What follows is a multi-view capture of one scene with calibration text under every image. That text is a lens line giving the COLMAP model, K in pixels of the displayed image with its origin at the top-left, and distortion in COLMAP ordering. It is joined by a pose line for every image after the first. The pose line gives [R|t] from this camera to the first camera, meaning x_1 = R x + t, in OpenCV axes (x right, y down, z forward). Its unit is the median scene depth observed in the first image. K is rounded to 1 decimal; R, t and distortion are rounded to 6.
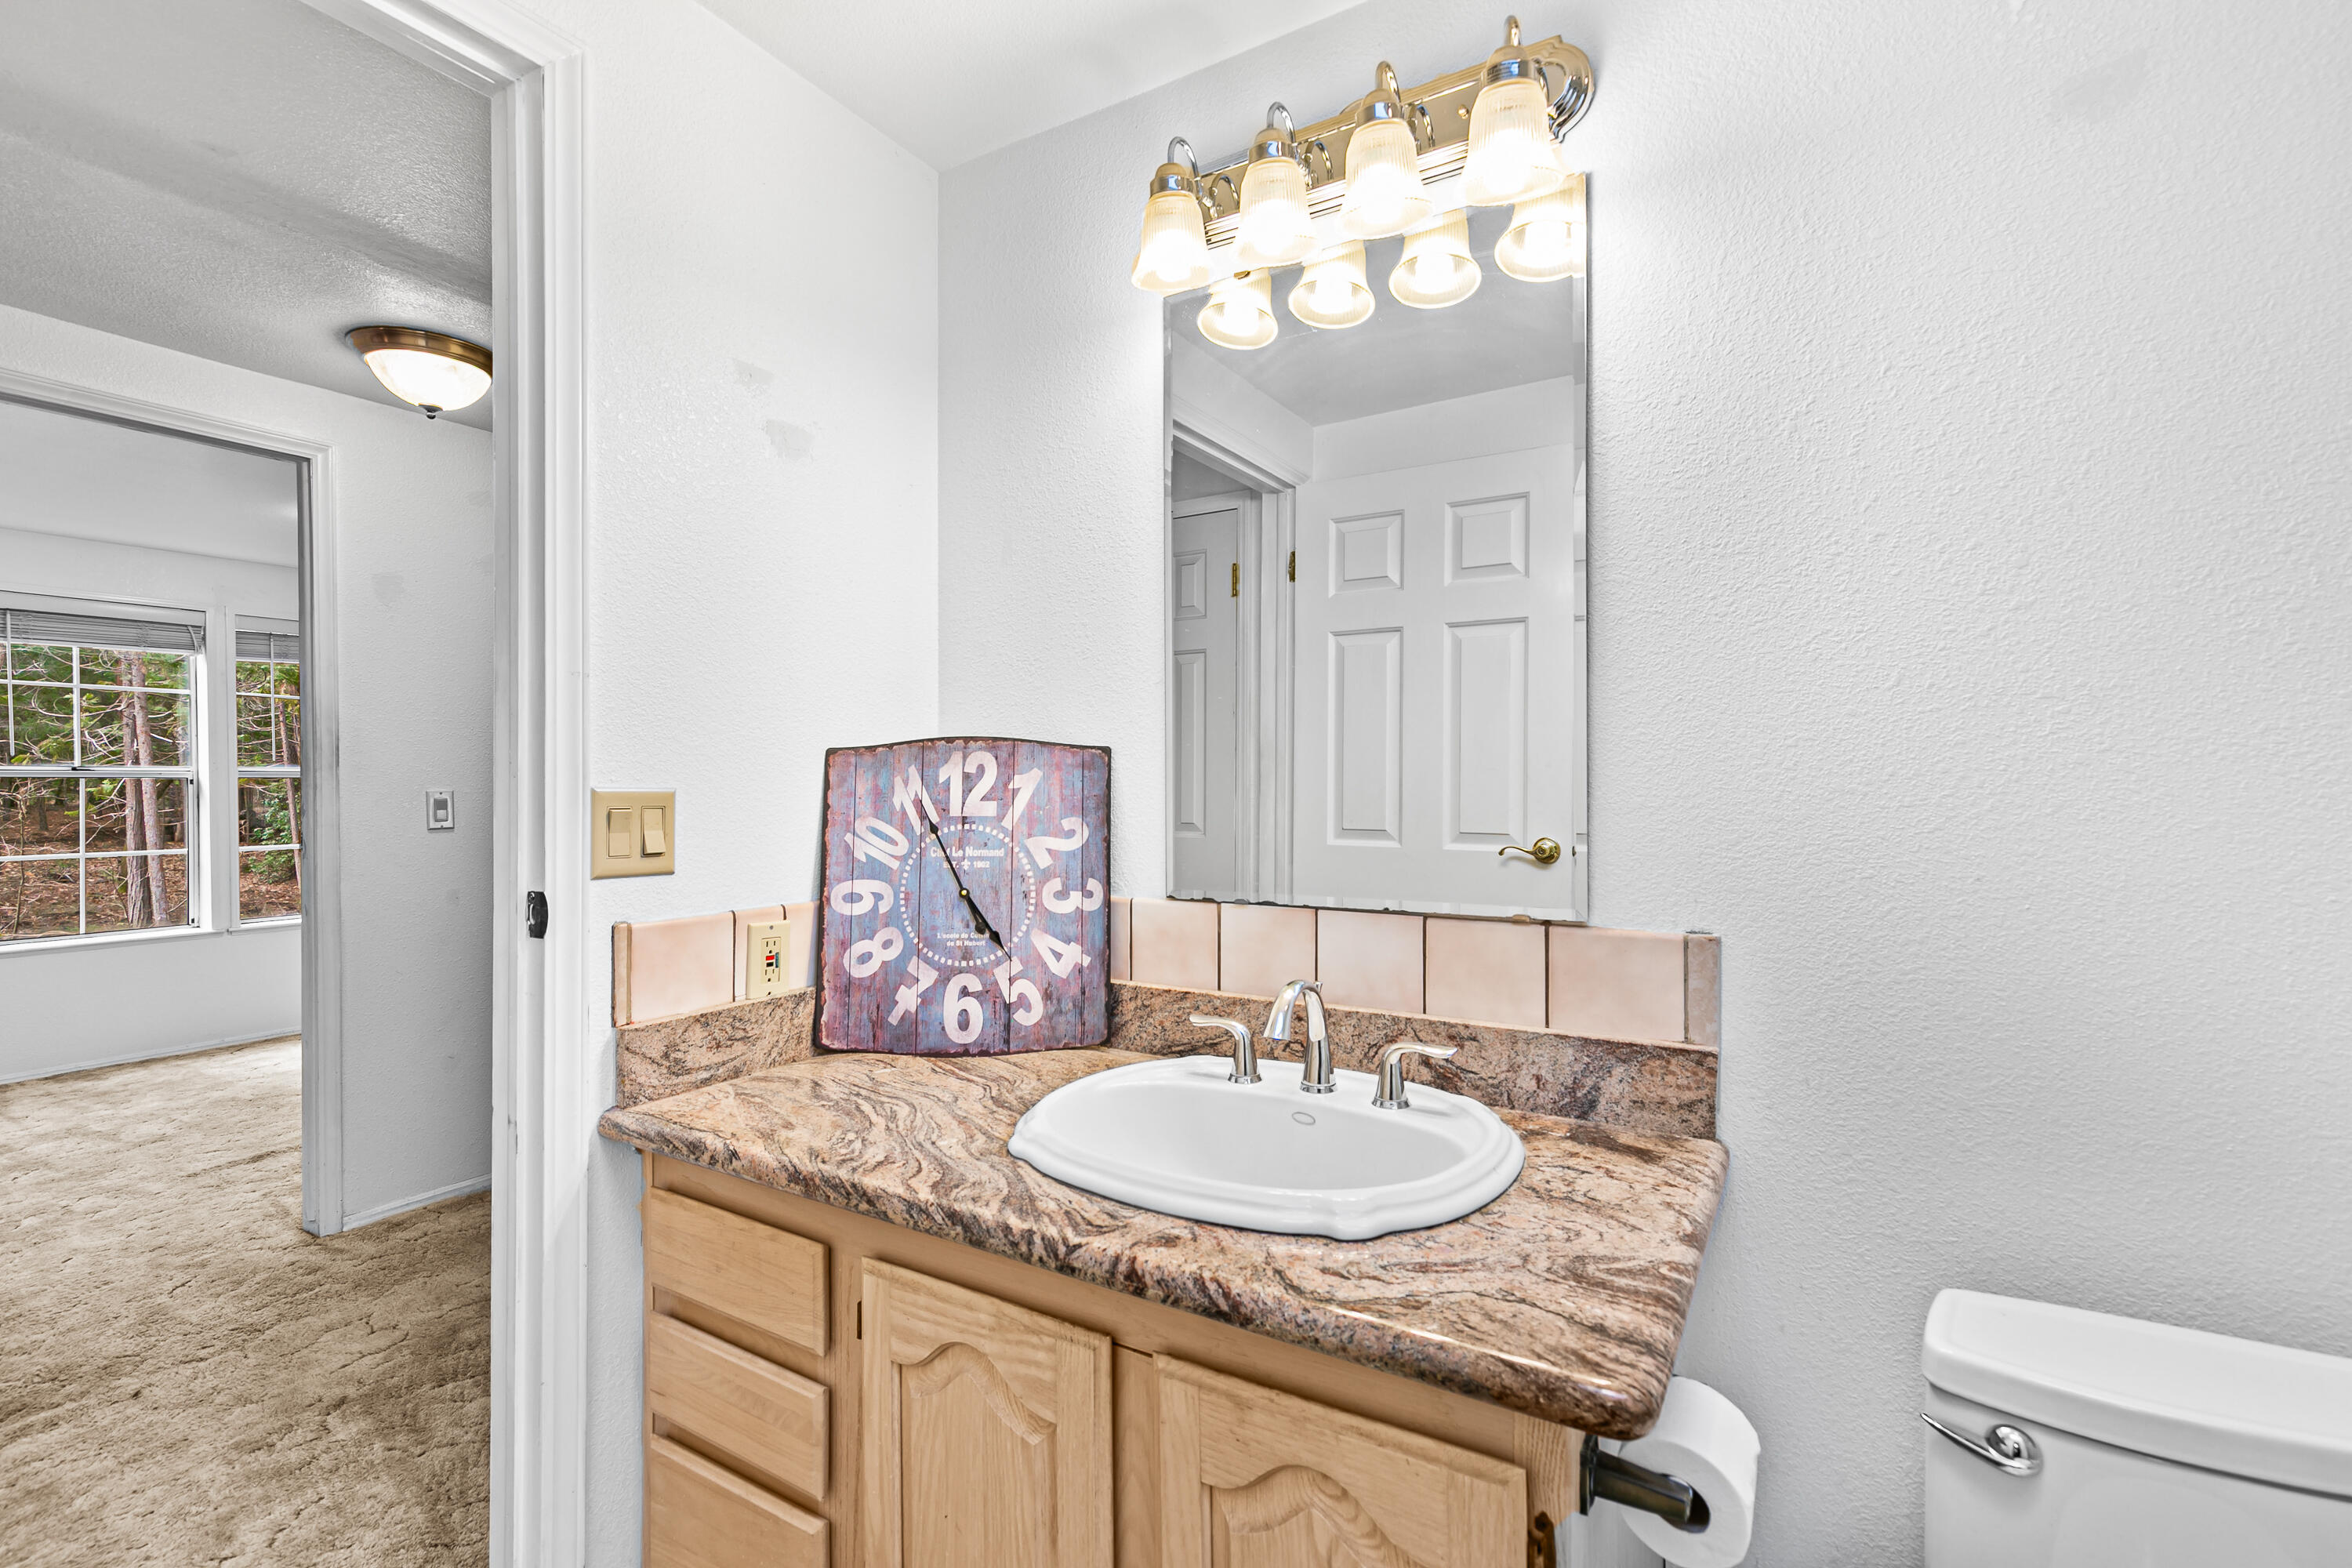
lens RADIAL K [[1075.1, 0, 1179.7], [0, 1075.1, 781.4], [0, 0, 1]] dist [0.012847, -0.000395]
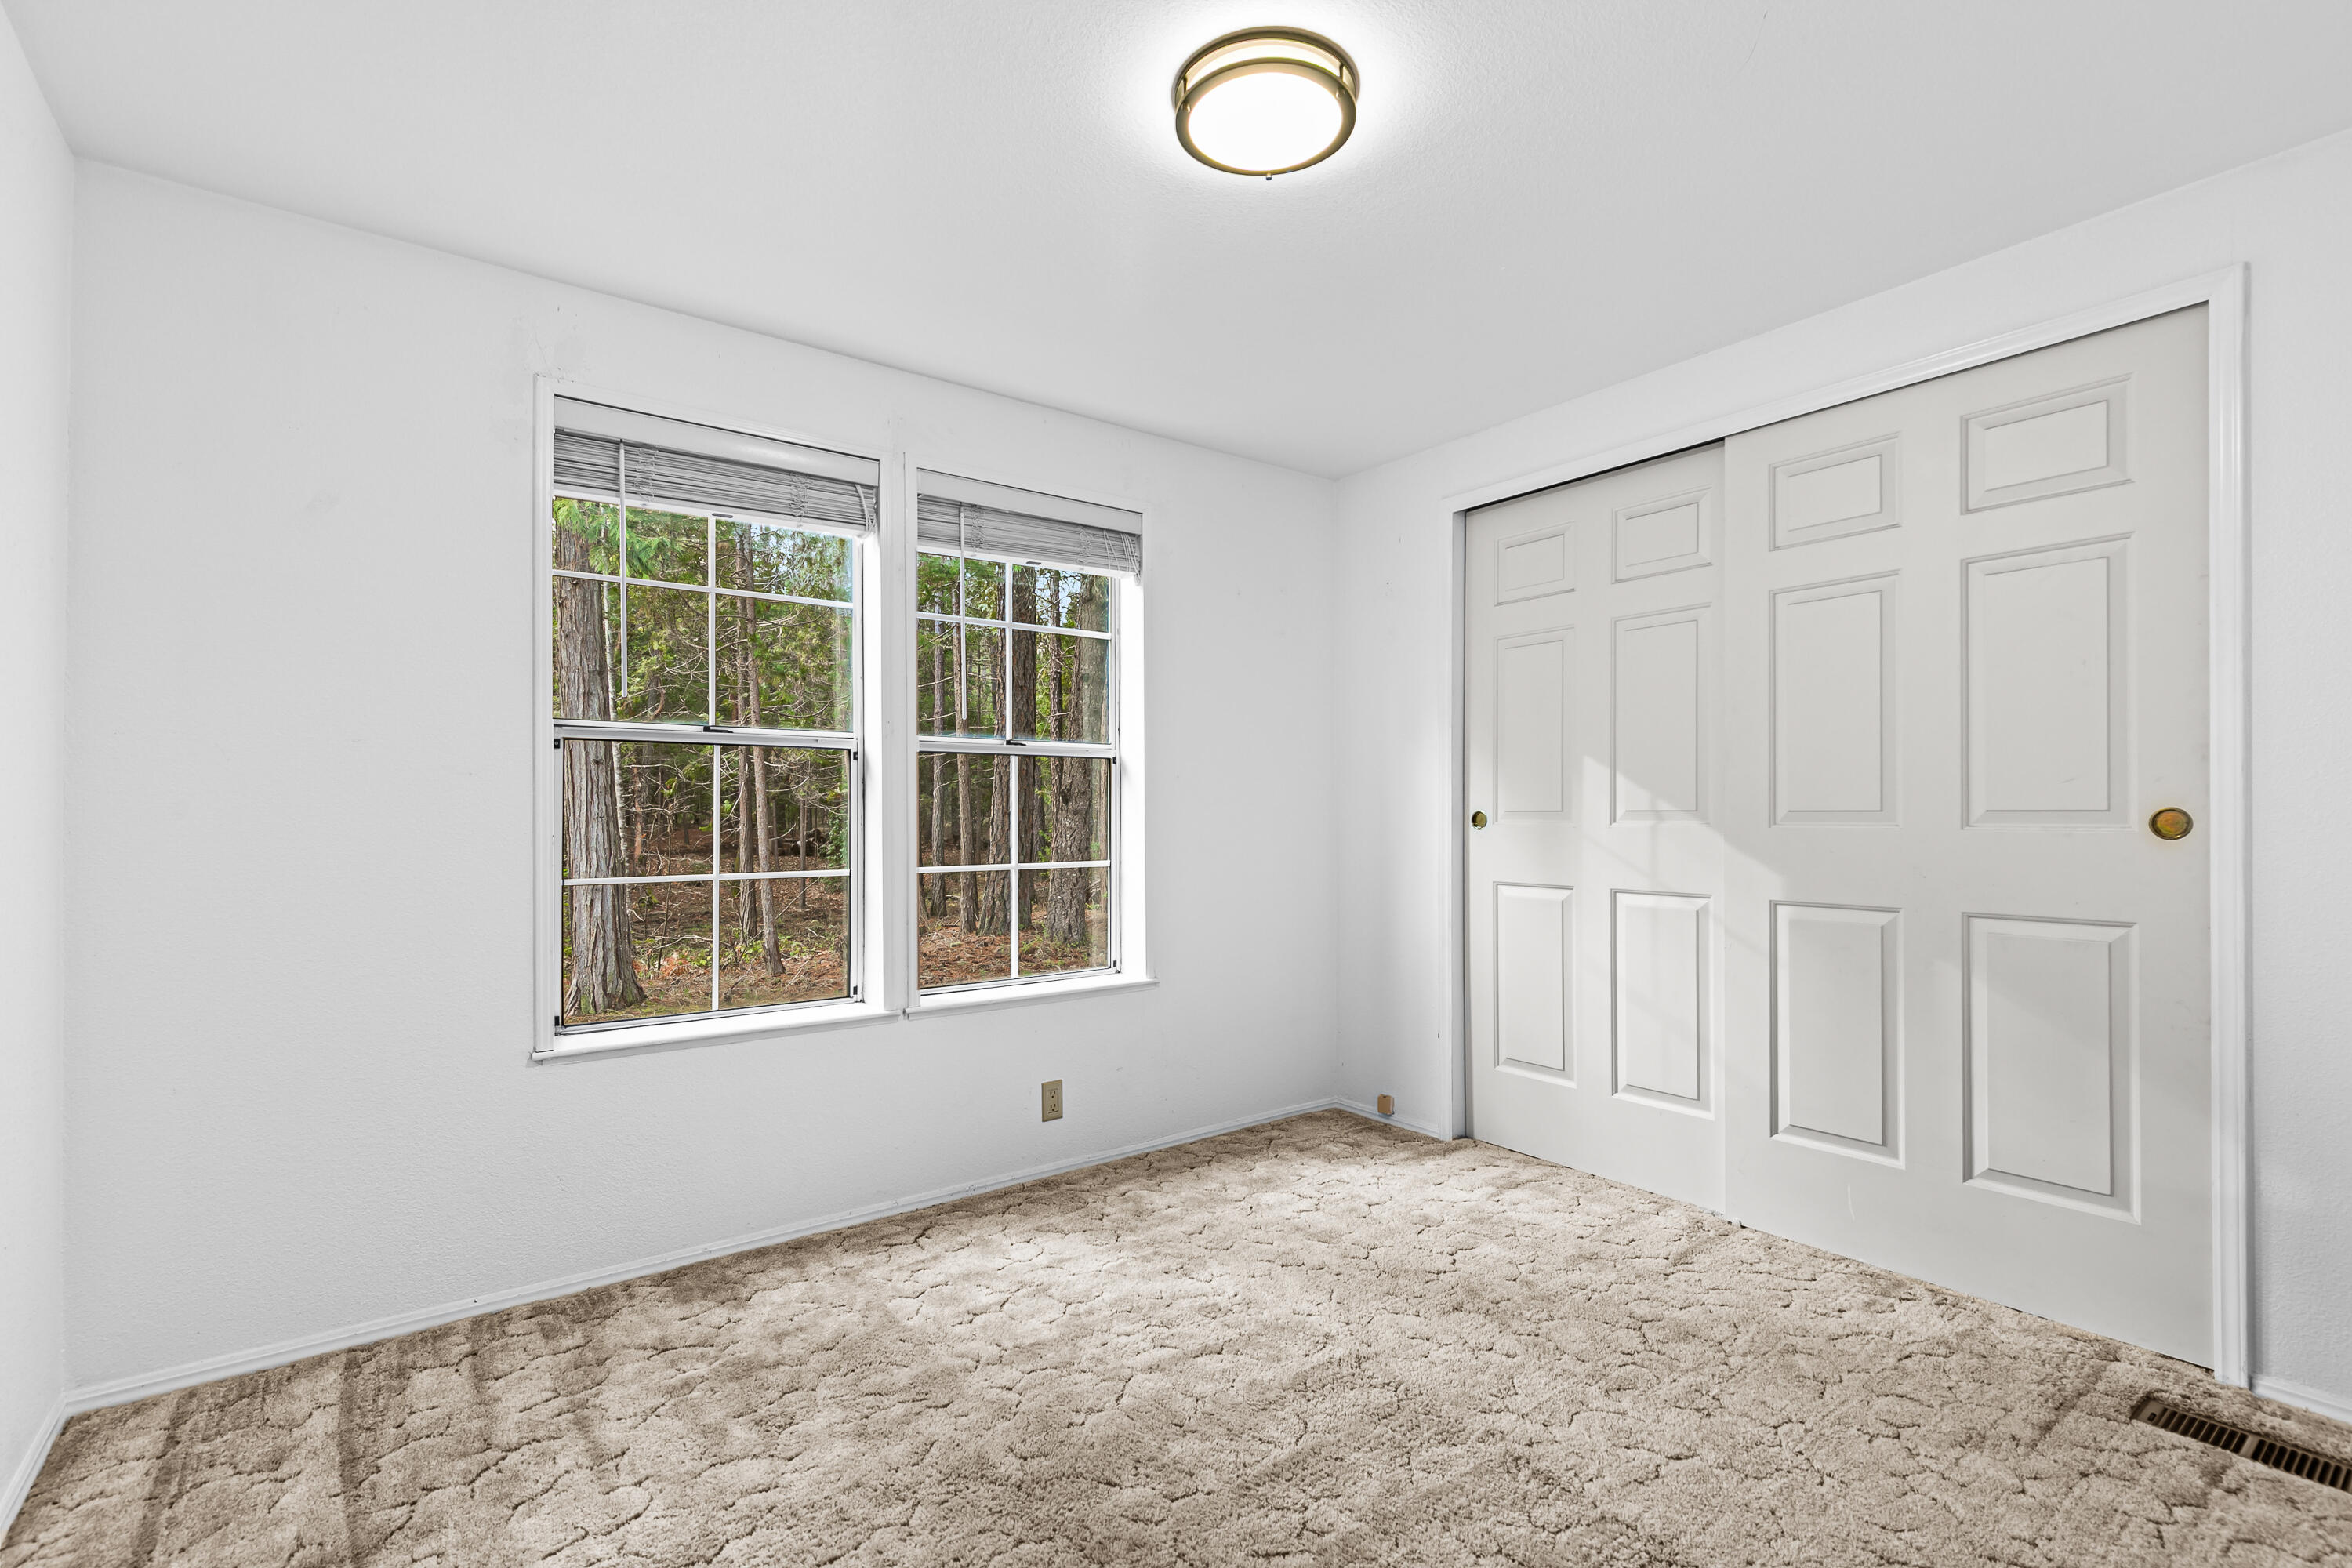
lens RADIAL K [[1075.1, 0, 1164.9], [0, 1075.1, 791.7], [0, 0, 1]] dist [0.012847, -0.000395]
pose [[0.924992, -0.005430, -0.379947, -0.531086], [-0.000397, 0.999884, -0.015256, 0.028724], [0.379985, 0.014262, 0.924882, 0.521619]]
